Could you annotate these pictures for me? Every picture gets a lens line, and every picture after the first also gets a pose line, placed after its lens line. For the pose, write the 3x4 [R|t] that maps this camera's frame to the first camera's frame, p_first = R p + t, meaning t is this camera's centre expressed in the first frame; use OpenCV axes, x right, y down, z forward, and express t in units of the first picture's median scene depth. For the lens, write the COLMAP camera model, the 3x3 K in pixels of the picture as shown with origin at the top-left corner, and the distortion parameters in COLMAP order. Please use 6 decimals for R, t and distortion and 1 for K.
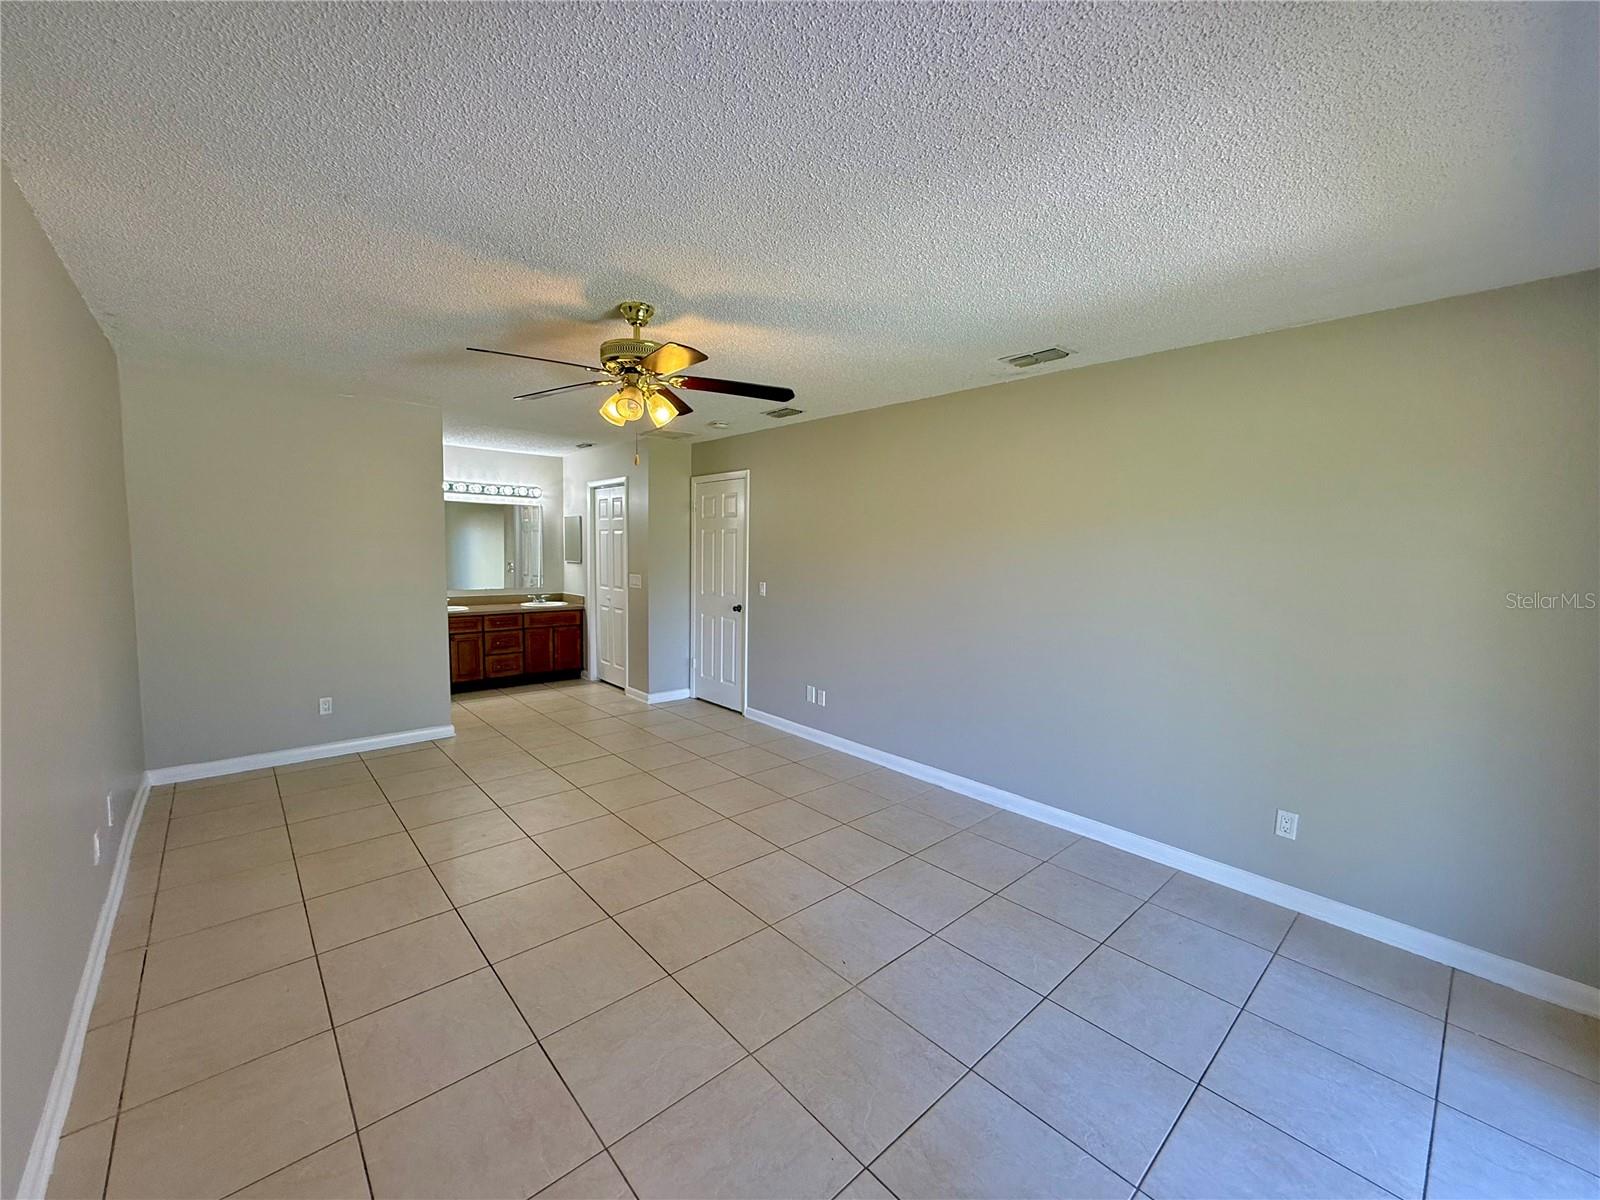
lens RADIAL K [[637.7, 0, 800.2], [0, 637.7, 602.7], [0, 0, 1]] dist [0.000228, 0.000303]
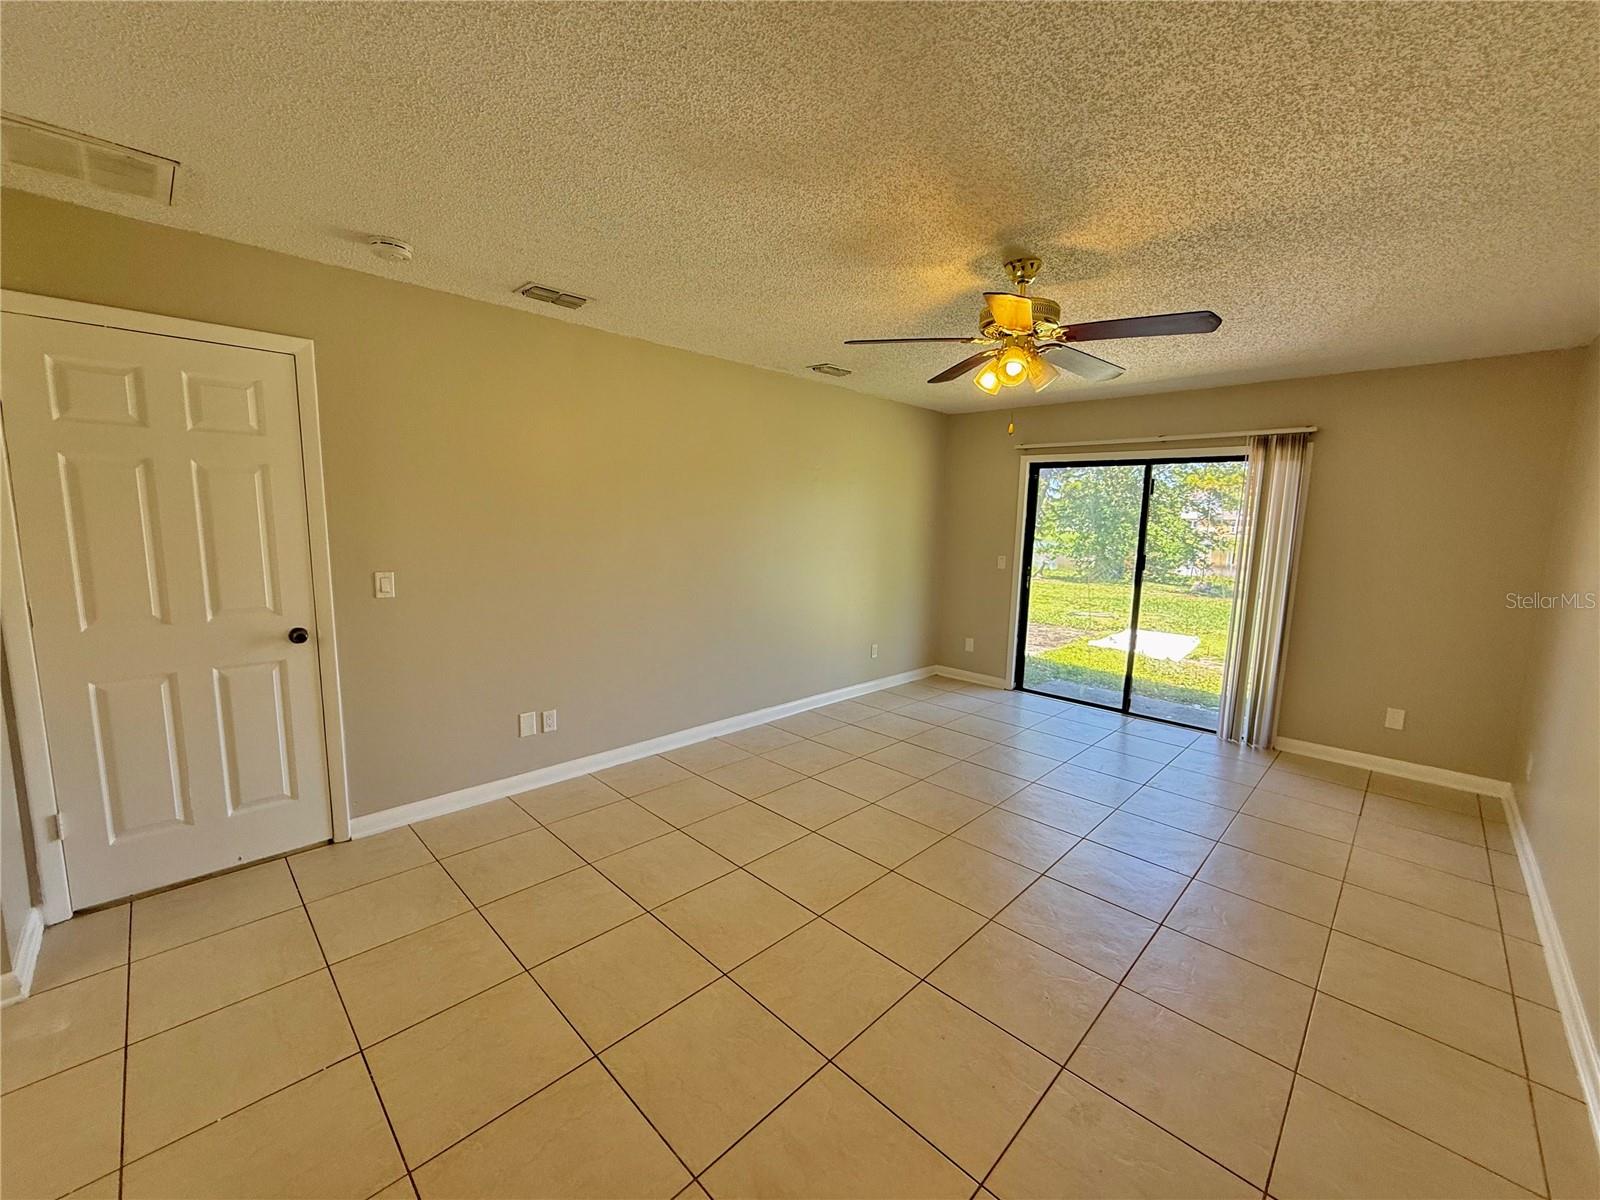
lens RADIAL K [[637.7, 0, 800.7], [0, 637.7, 598.2], [0, 0, 1]] dist [0.000228, 0.000303]
pose [[-0.053485, -0.155908, 0.986323, -0.744830], [0.063133, 0.985232, 0.159159, -0.090537], [-0.996571, 0.070782, -0.042853, 0.842163]]
